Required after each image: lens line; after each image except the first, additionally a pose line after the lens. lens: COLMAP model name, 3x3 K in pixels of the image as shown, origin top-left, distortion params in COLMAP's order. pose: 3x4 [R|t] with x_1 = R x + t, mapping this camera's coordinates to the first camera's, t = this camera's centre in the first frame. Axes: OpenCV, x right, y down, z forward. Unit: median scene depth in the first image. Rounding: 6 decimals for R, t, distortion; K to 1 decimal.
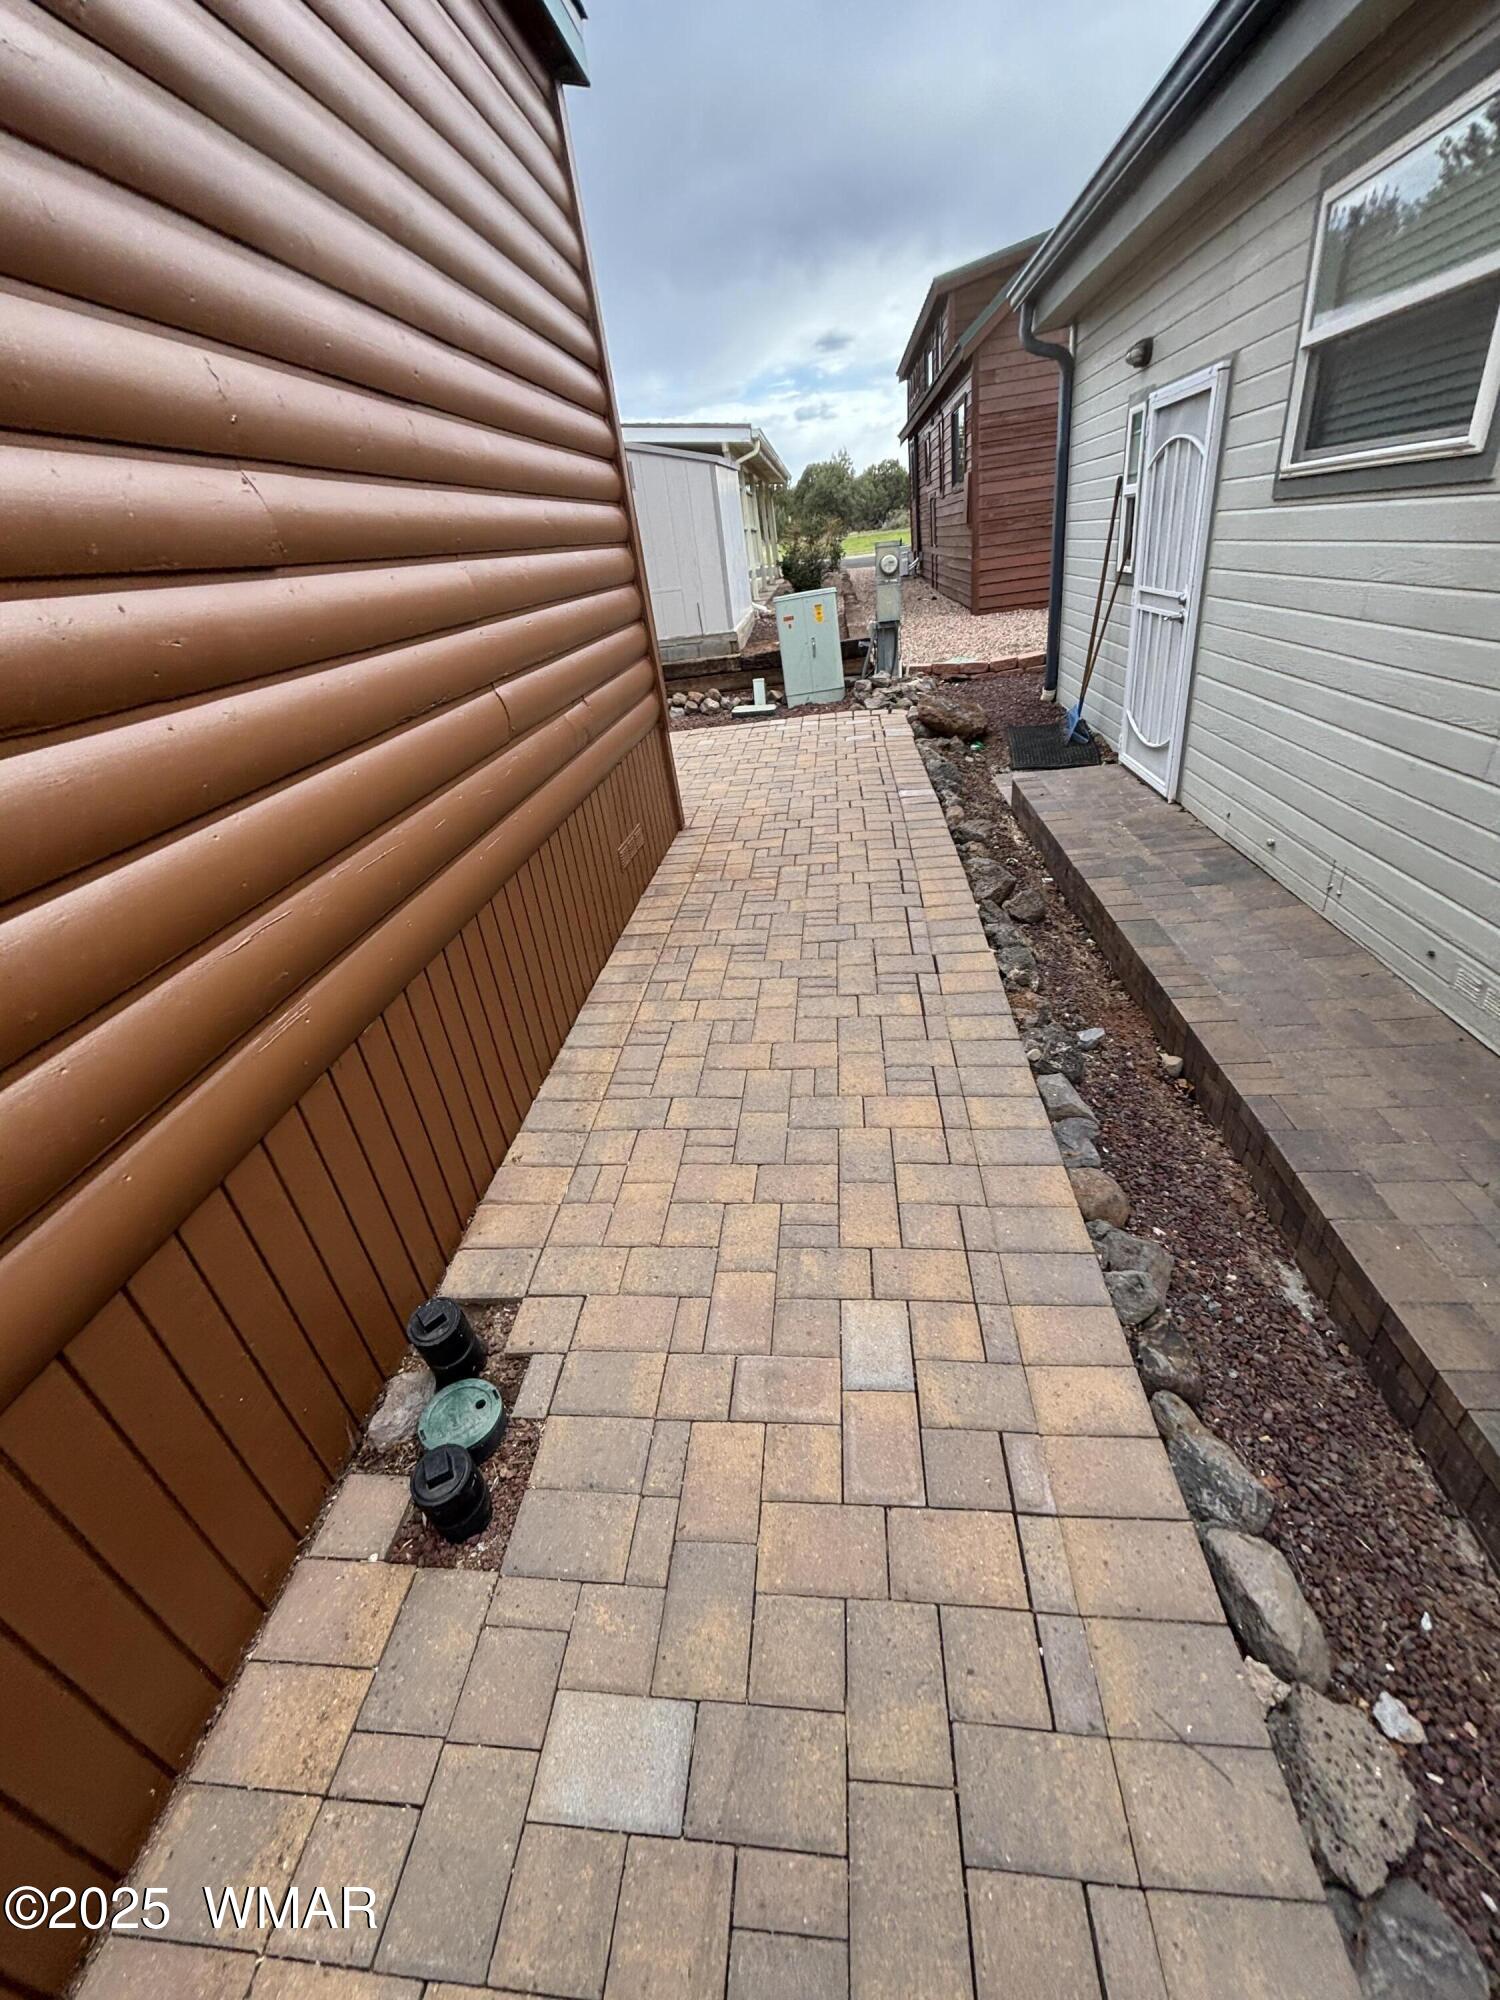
lens RADIAL K [[813.7, 0, 750.0], [0, 813.7, 1000.0], [0, 0, 1]] dist [-0.011869, -0.000024]
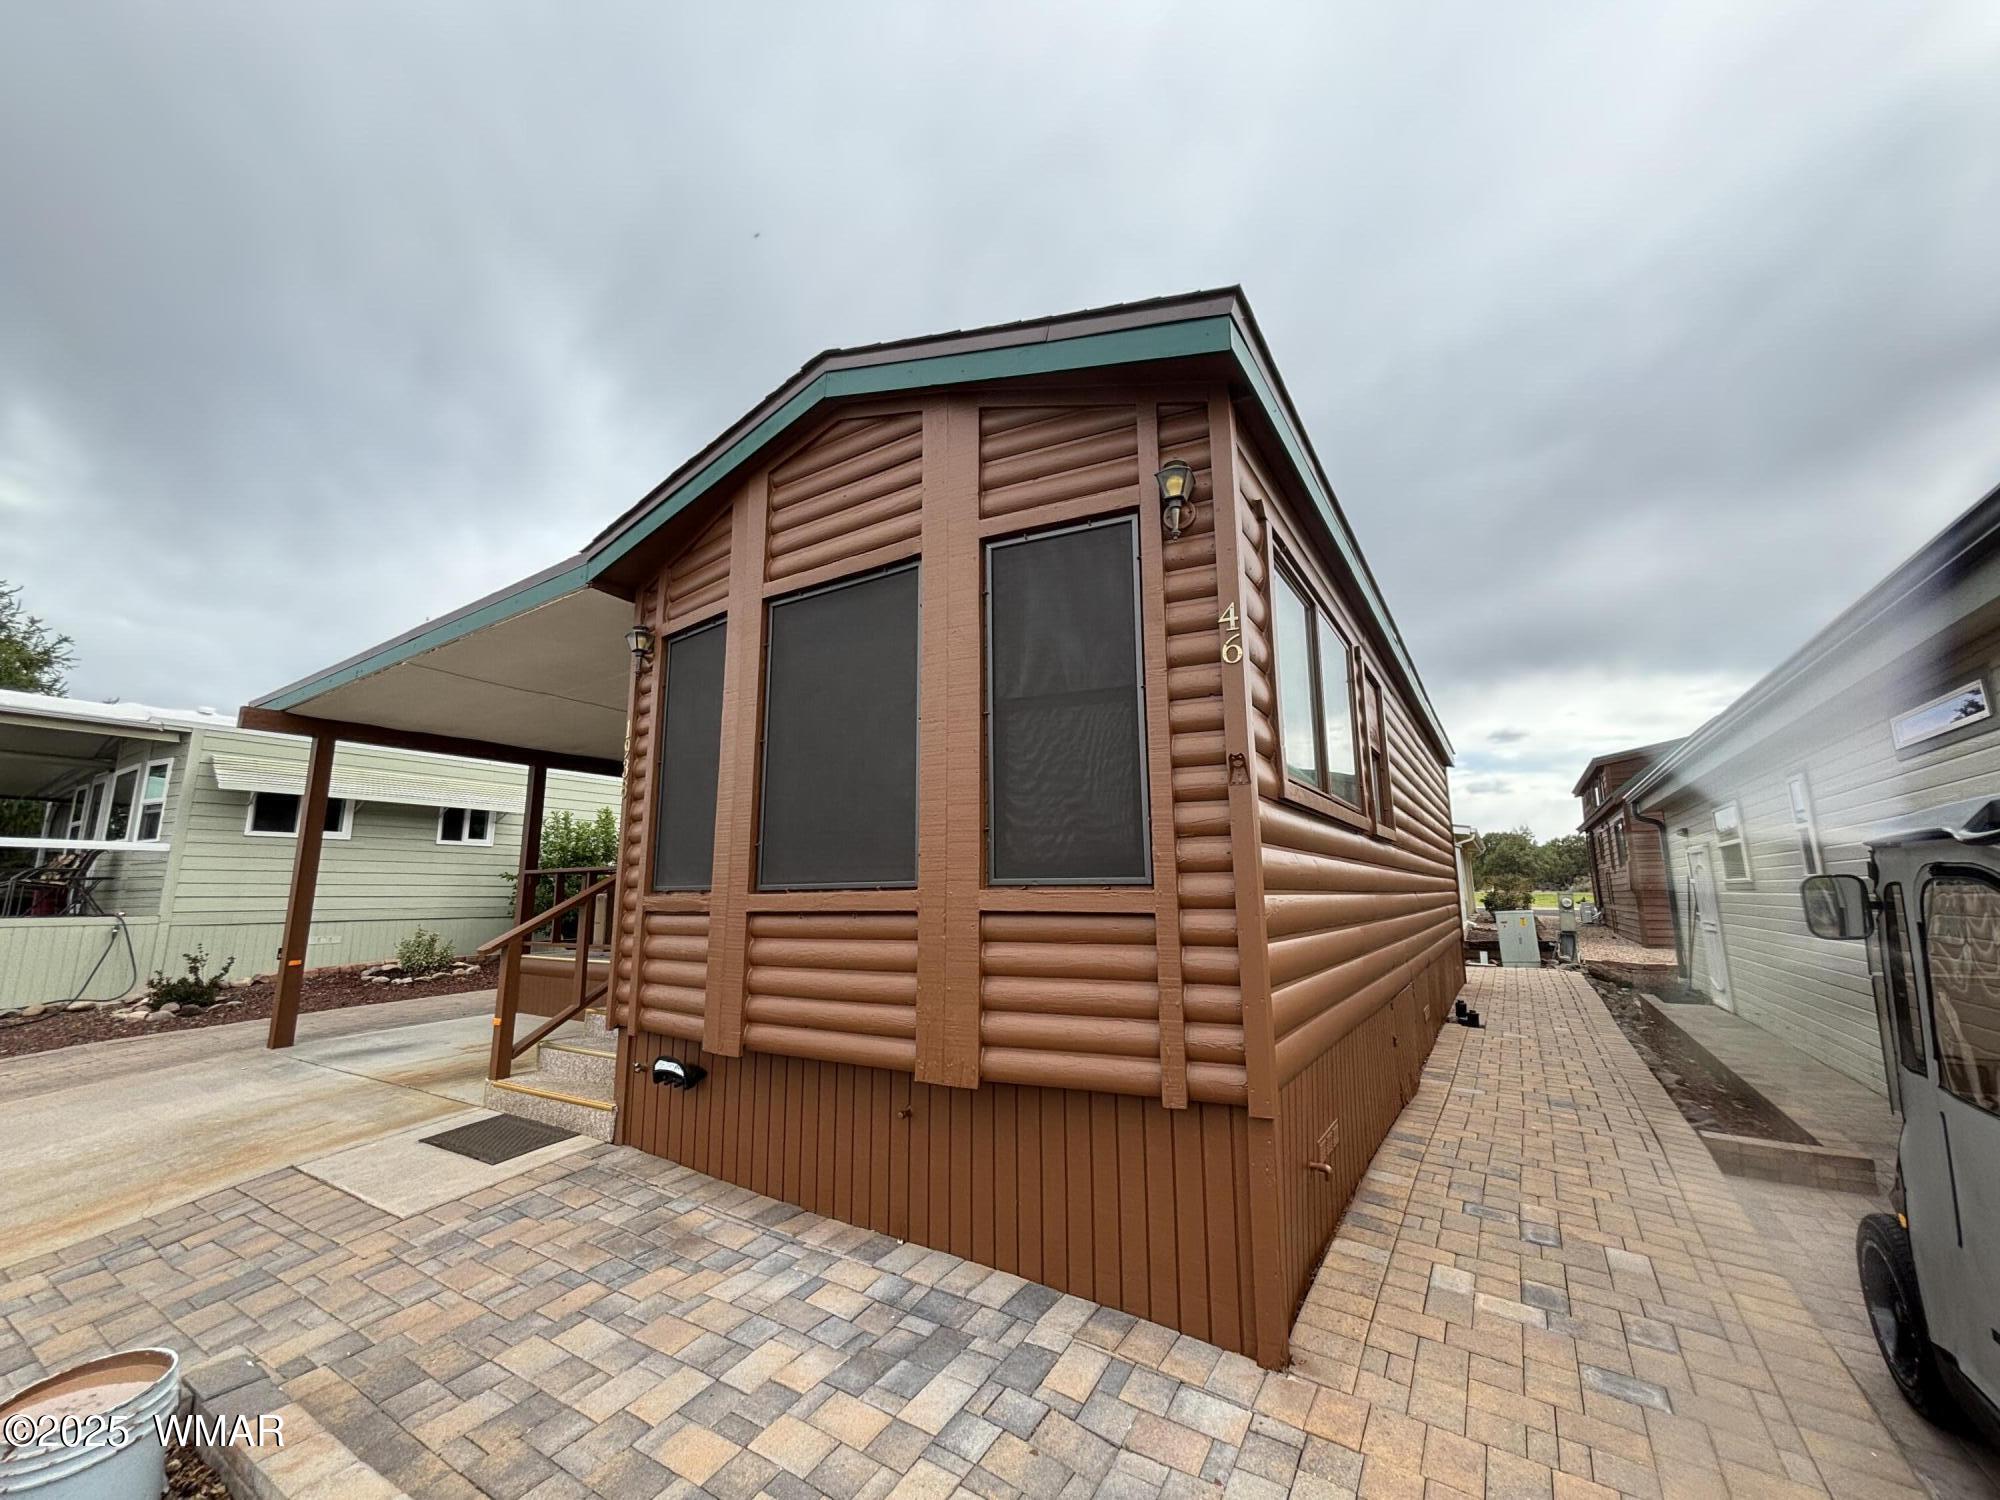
lens RADIAL K [[813.7, 0, 989.3], [0, 813.7, 741.4], [0, 0, 1]] dist [-0.011869, -0.000024]
pose [[0.882467, 0.035545, -0.469029, -0.074606], [-0.317429, 0.780852, -0.538060, 0.314381], [0.347117, 0.623704, 0.700359, -0.525167]]
